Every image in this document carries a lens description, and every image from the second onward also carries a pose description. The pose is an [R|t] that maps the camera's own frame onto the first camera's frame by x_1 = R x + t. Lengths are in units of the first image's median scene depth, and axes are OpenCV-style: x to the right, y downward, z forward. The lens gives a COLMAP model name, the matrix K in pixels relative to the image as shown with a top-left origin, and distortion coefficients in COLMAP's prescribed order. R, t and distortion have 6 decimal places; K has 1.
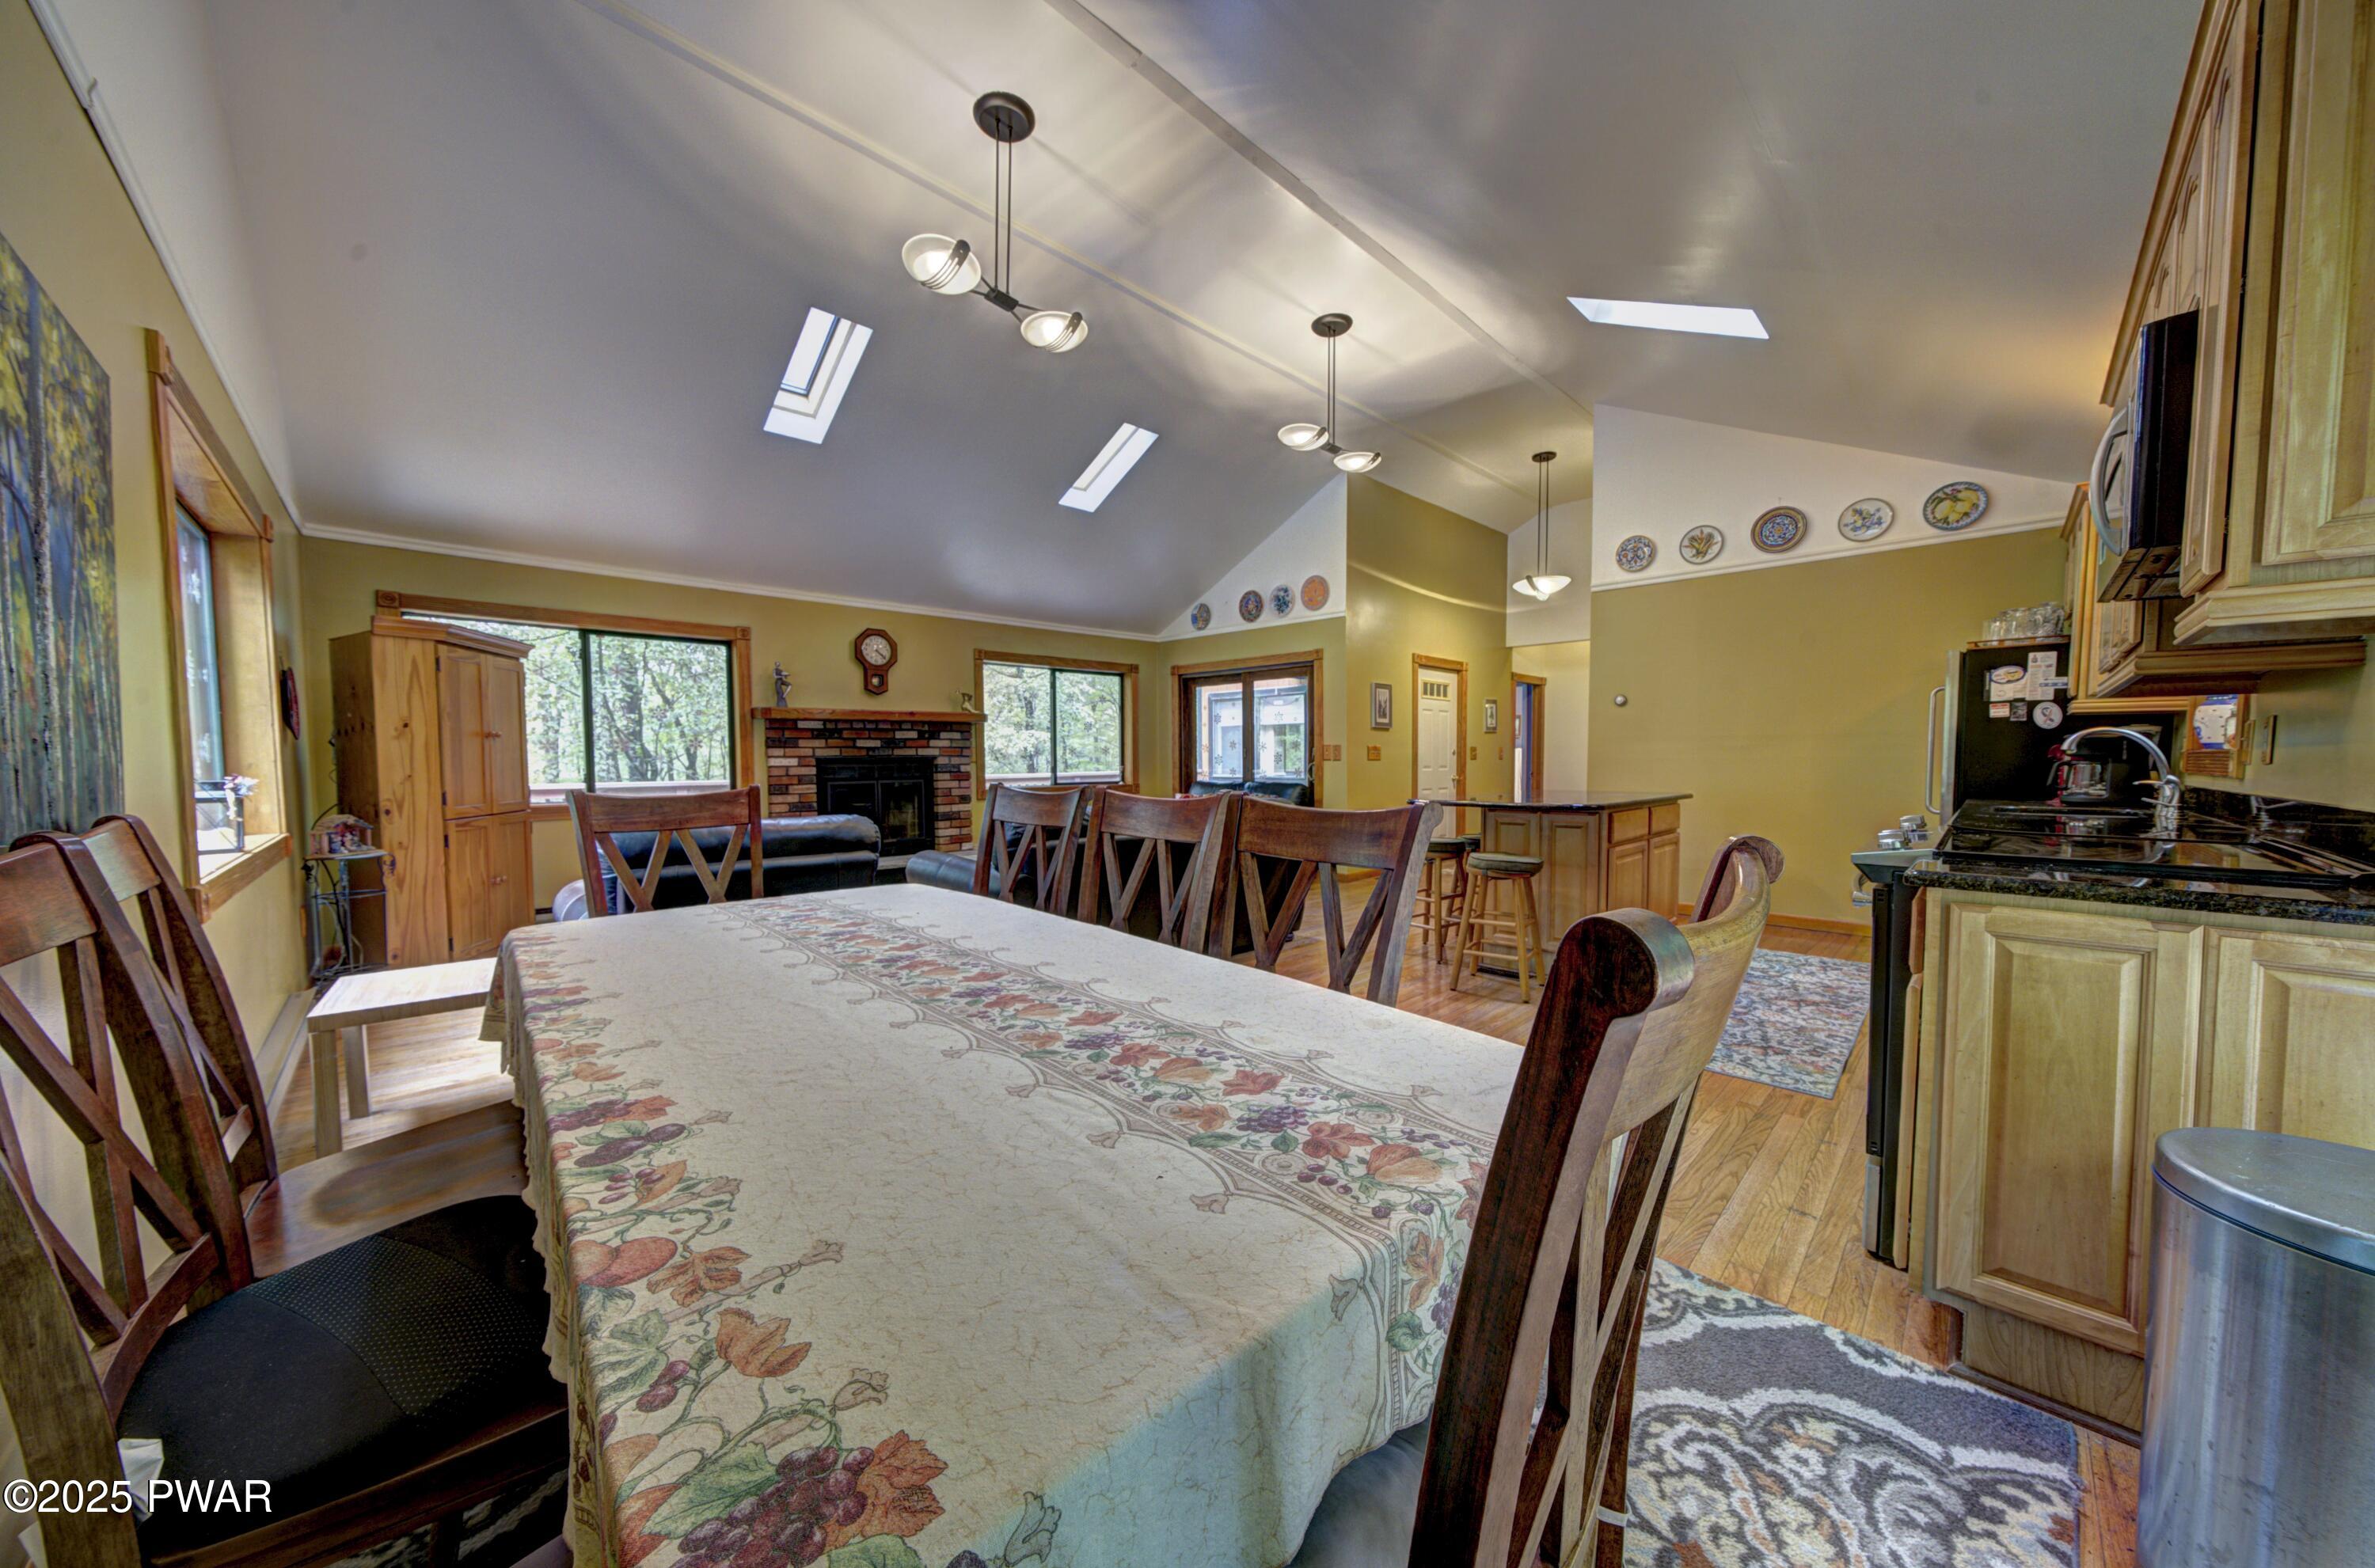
lens RADIAL K [[798.3, 0, 1175.2], [0, 798.3, 794.0], [0, 0, 1]] dist [-0.010632, 0.002741]
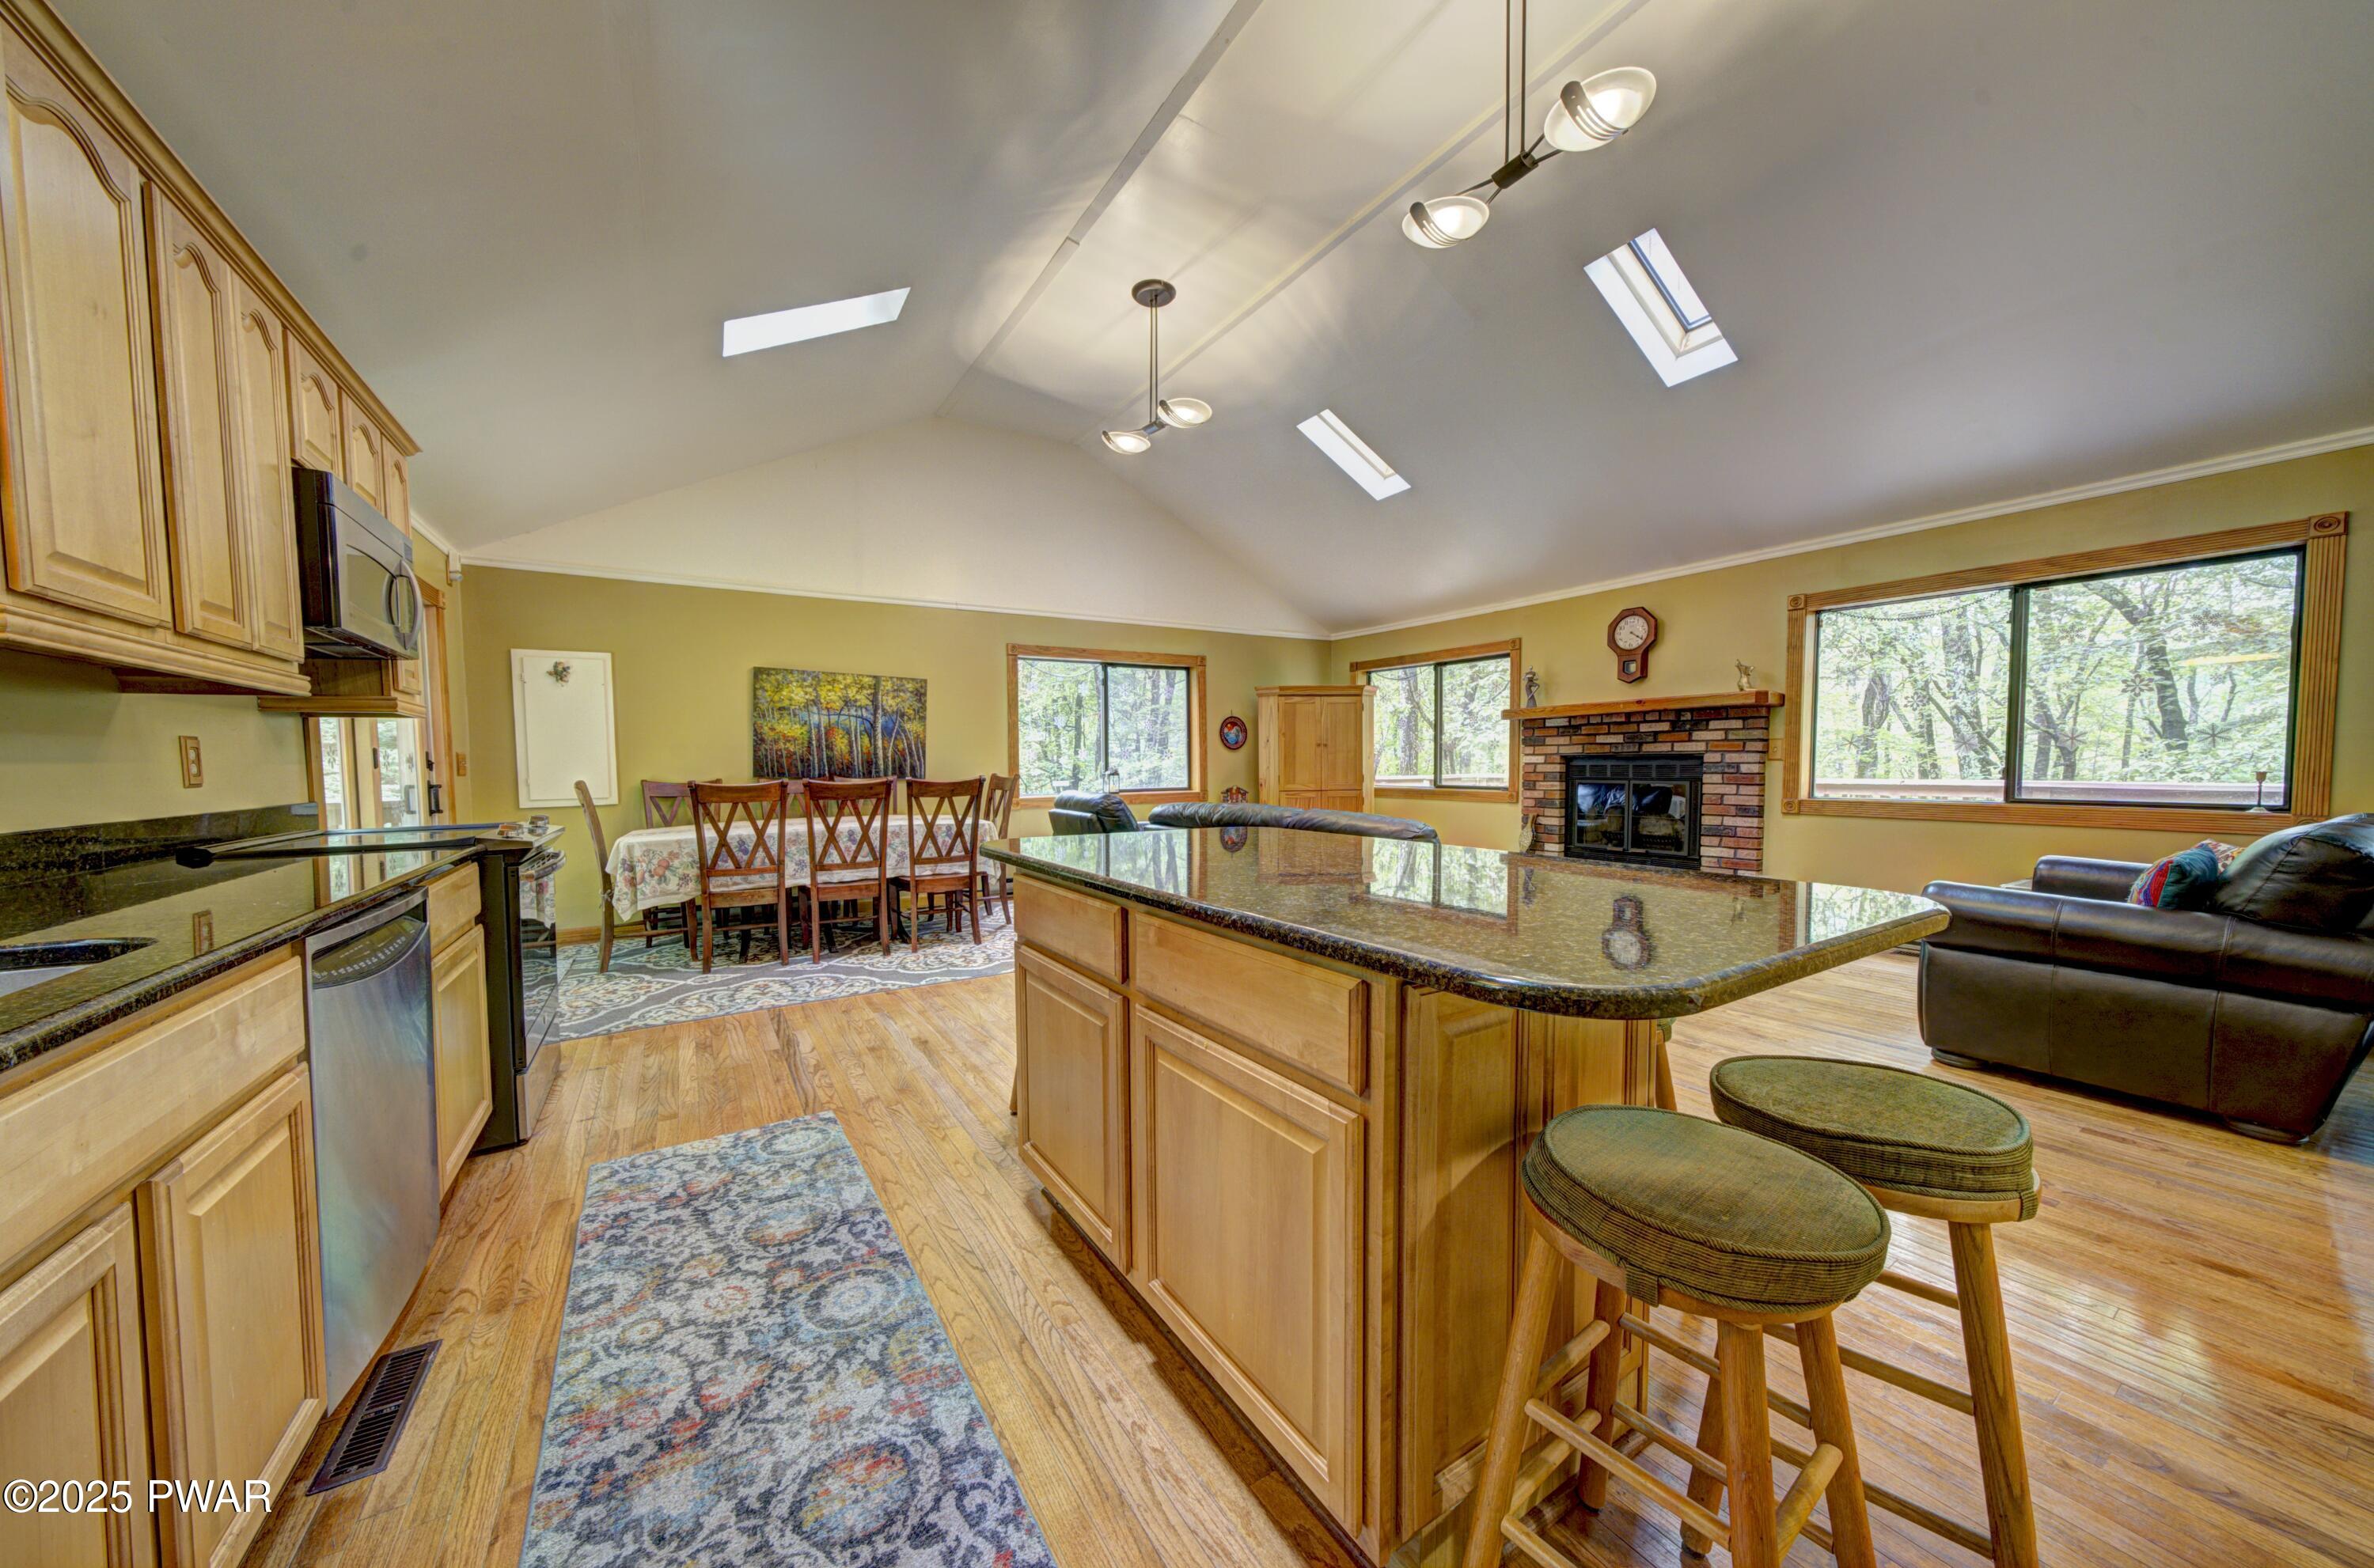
lens RADIAL K [[798.0, 0, 1176.2], [0, 798.0, 794.4], [0, 0, 1]] dist [-0.010632, 0.002741]
pose [[-0.205184, 0.048426, -0.977525, 0.562129], [-0.035649, 0.997743, 0.056911, -0.032332], [0.978074, 0.046525, -0.202995, 0.658440]]
